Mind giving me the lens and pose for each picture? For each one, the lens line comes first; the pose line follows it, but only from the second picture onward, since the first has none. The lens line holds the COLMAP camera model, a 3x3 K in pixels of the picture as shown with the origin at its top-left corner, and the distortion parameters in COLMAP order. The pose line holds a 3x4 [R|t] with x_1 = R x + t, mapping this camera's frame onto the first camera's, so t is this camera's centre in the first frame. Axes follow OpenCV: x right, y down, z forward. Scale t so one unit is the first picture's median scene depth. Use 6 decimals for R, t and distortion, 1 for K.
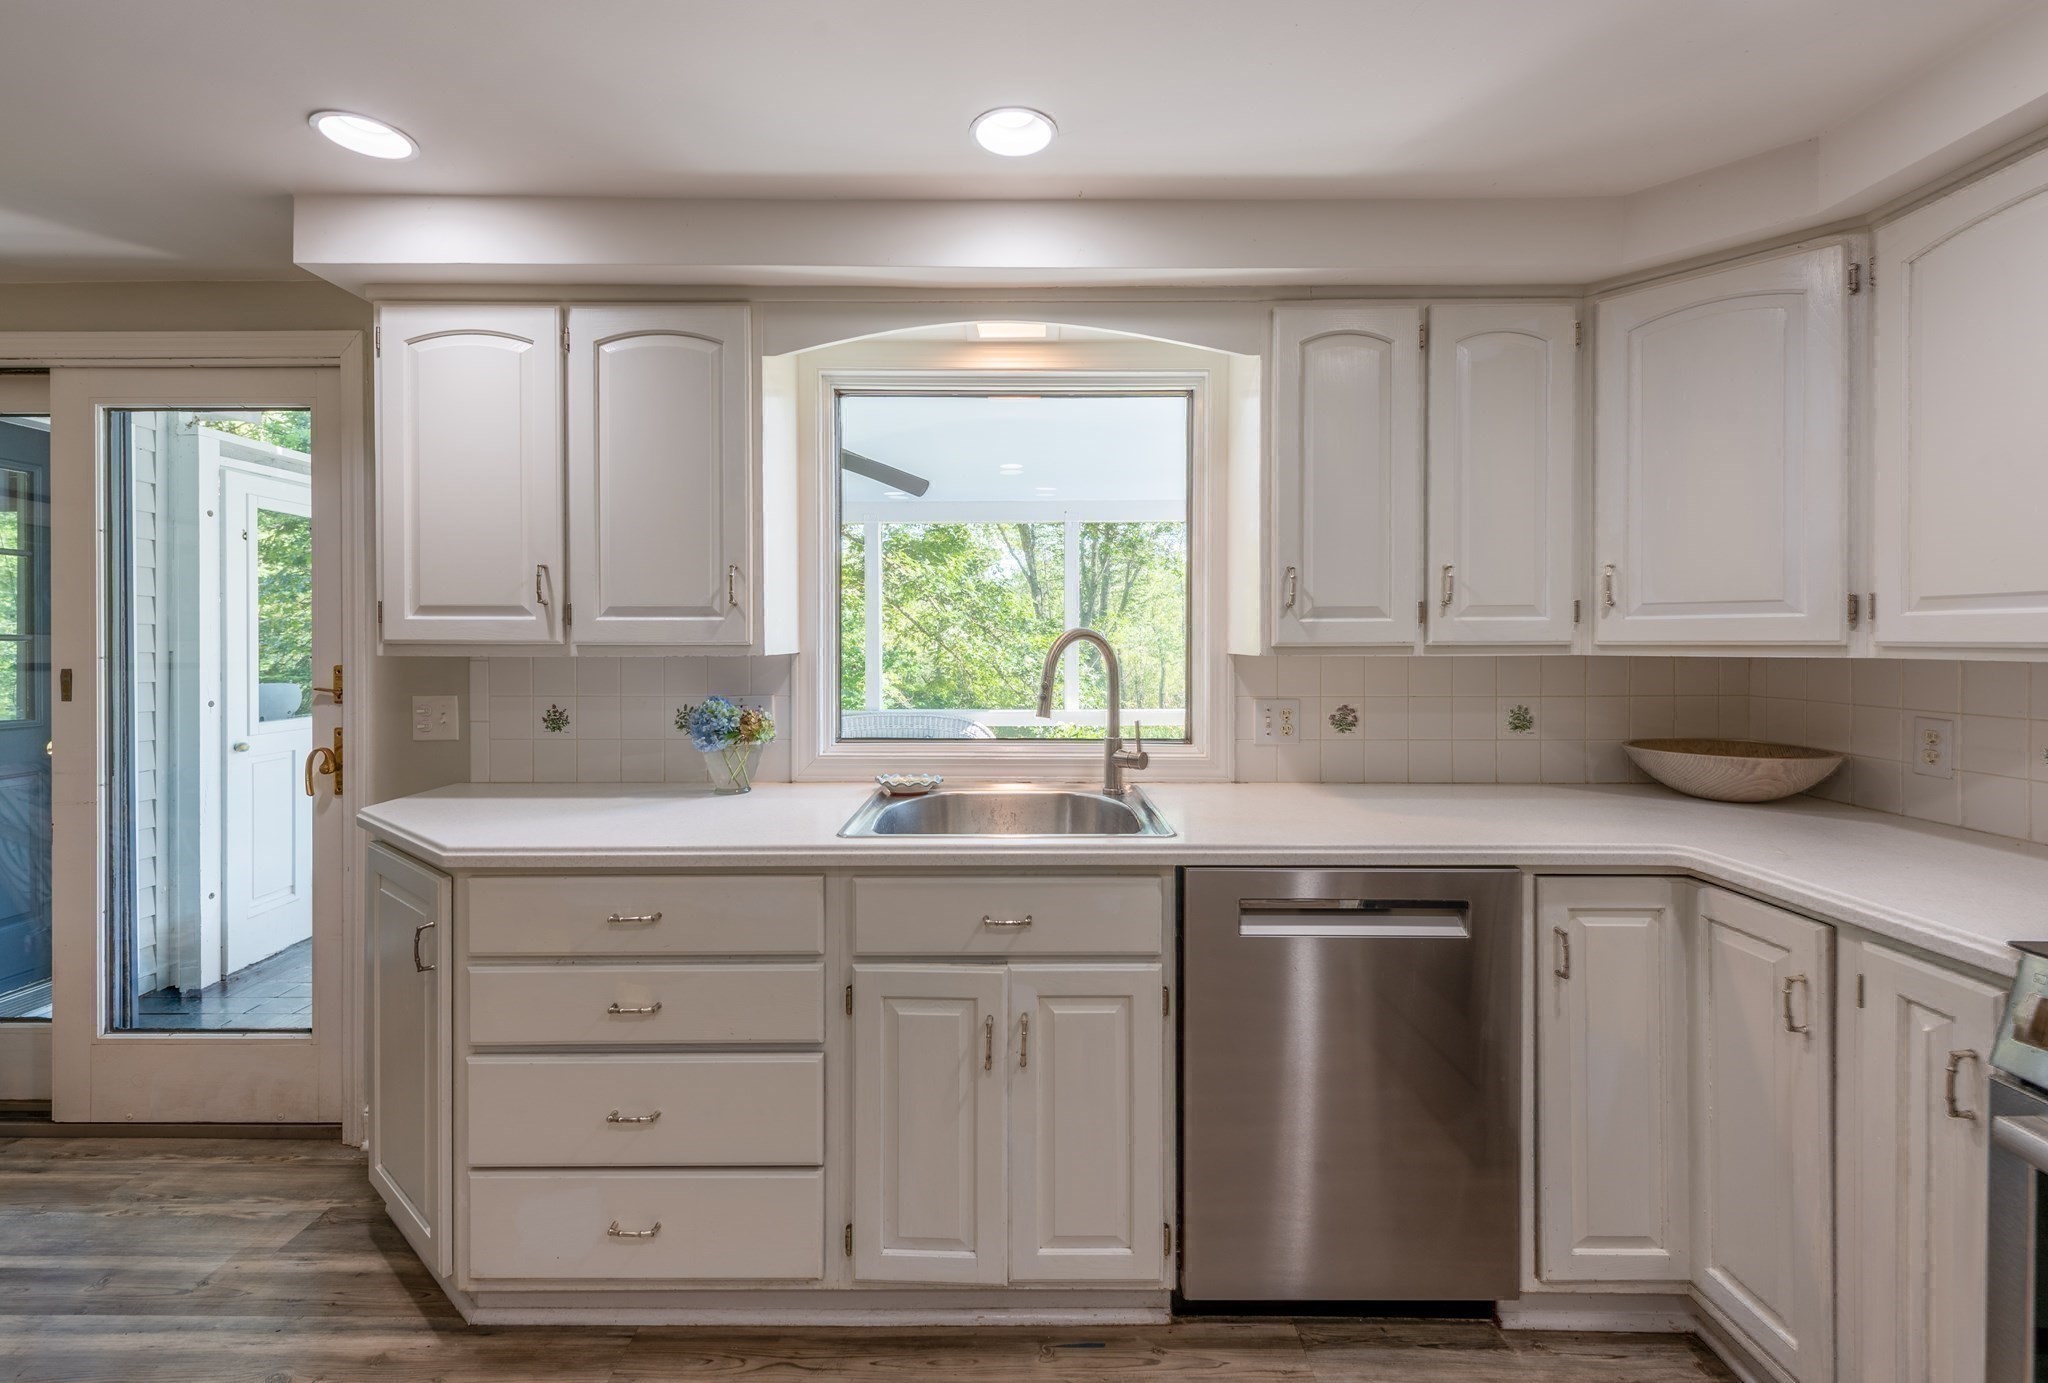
lens RADIAL K [[847.8, 0, 1022.3], [0, 847.8, 644.5], [0, 0, 1]] dist [0.003965, 0.000059]
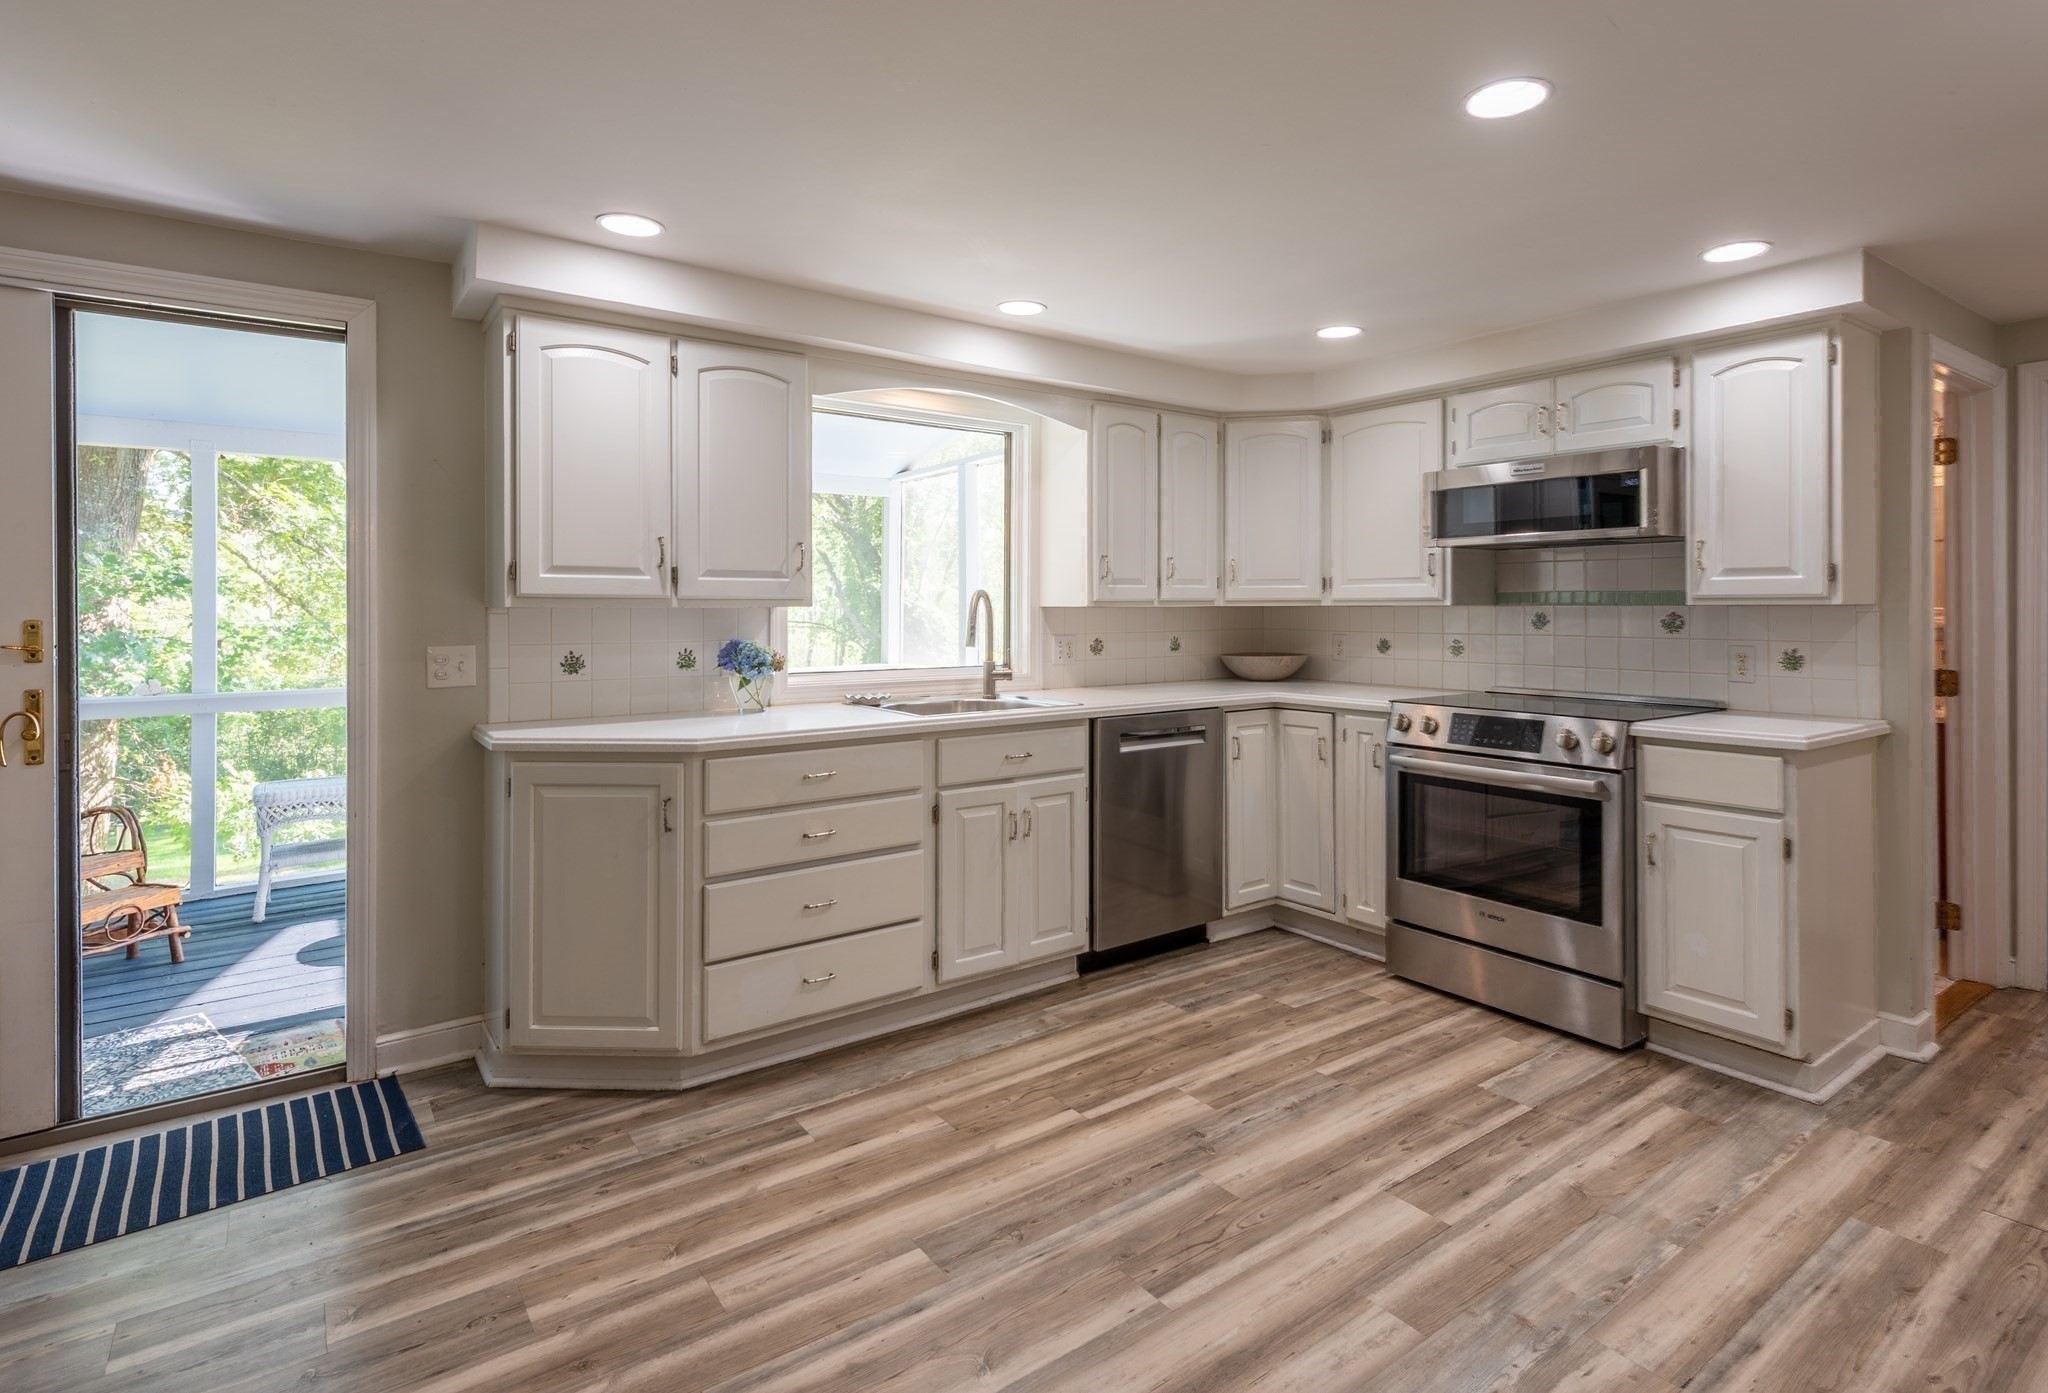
lens RADIAL K [[1052.1, 0, 1023.5], [0, 1052.1, 606.3], [0, 0, 1]] dist [0.000477, 0.000054]
pose [[0.803991, -0.000394, 0.594641, -1.169083], [0.004401, 0.999976, -0.005288, 0.025807], [-0.594625, 0.006869, 0.803974, -0.676906]]
